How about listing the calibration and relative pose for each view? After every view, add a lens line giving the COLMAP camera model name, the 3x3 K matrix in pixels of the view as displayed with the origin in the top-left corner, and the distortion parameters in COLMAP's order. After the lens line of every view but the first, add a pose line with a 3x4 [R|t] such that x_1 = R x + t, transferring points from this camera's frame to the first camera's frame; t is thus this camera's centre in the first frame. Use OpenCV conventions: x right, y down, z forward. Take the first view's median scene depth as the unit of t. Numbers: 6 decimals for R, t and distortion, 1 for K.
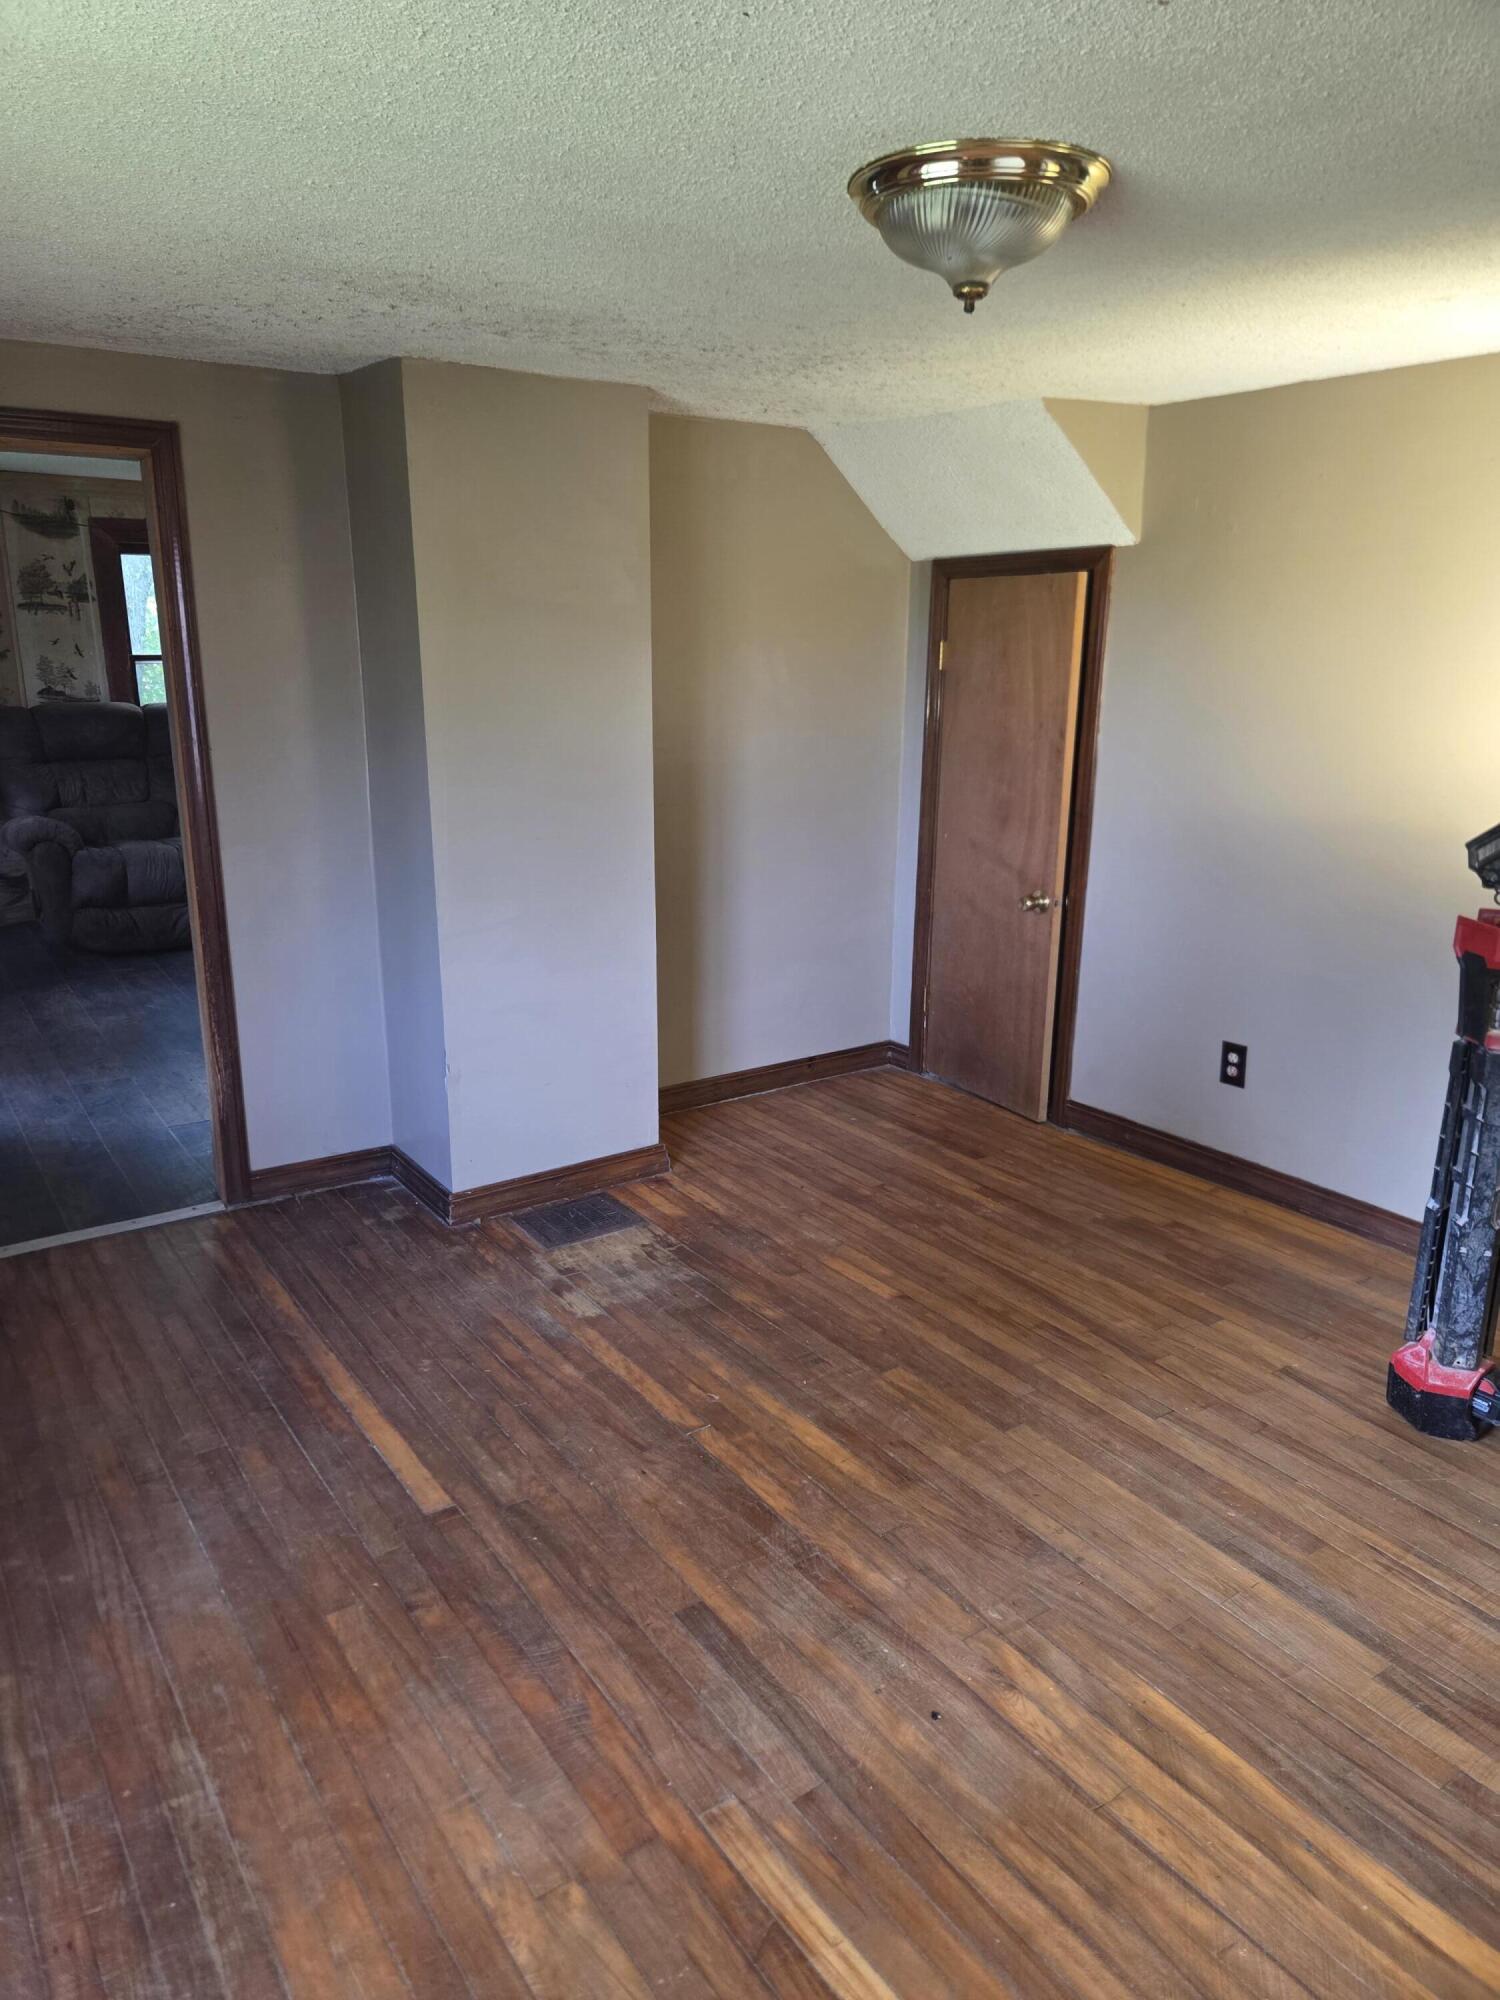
lens RADIAL K [[1335.0, 0, 755.8], [0, 1335.0, 992.8], [0, 0, 1]] dist [0.008668, 0.000103]
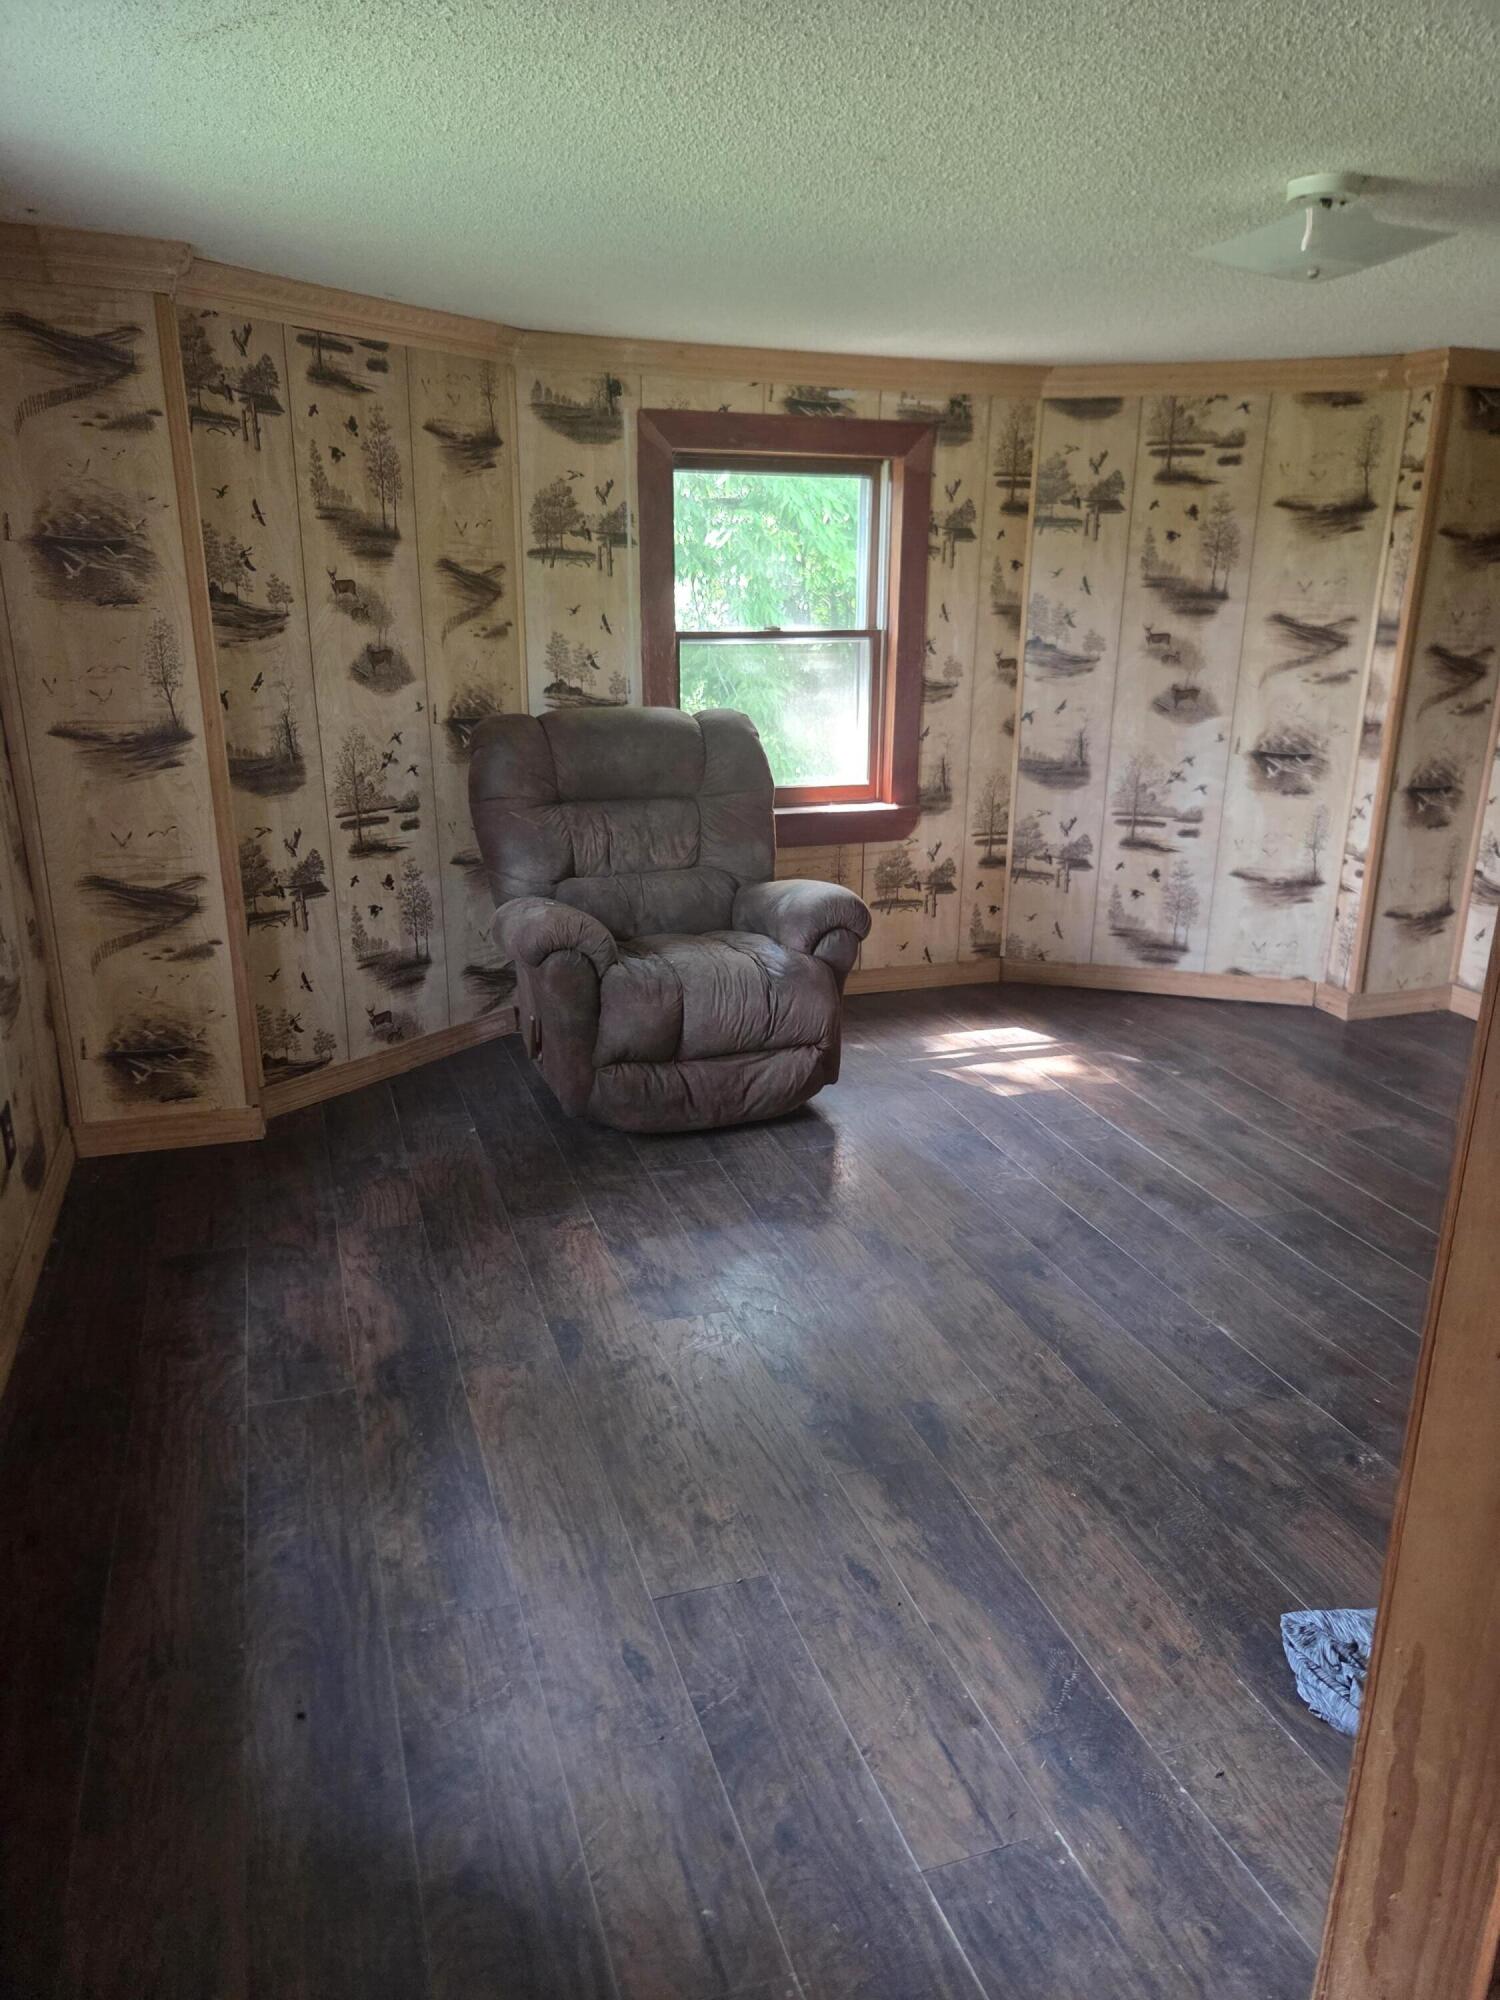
lens RADIAL K [[1335.0, 0, 745.7], [0, 1335.0, 1011.4], [0, 0, 1]] dist [0.008668, 0.000103]
pose [[0.961912, 0.072859, -0.263471, -0.268286], [-0.067065, 0.997269, 0.030931, -0.098475], [0.265005, -0.012083, 0.964171, 0.412911]]
